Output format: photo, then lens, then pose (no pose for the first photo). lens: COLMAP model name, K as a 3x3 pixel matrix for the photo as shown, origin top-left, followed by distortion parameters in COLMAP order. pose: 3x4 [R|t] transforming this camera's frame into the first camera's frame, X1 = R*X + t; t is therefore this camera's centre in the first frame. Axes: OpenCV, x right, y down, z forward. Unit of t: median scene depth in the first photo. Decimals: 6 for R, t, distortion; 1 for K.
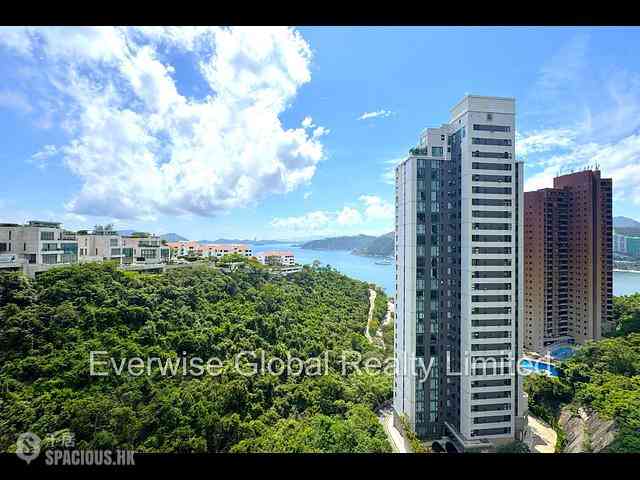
lens RADIAL K [[269.3, 0, 314.4], [0, 269.3, 237.6], [0, 0, 1]] dist [0.002217, -0.003171]
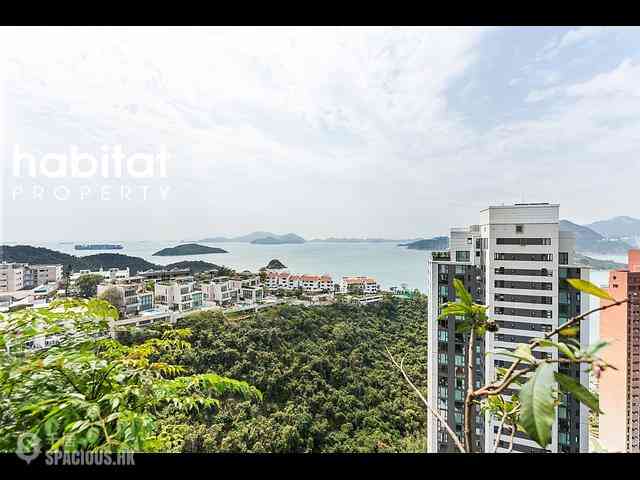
lens RADIAL K [[269.3, 0, 320.2], [0, 269.3, 222.3], [0, 0, 1]] dist [0.002217, -0.003171]
pose [[0.912043, -0.014966, -0.409822, 0.383093], [0.023105, 0.999622, 0.014915, -0.458293], [0.409444, -0.023072, 0.912043, -0.072085]]
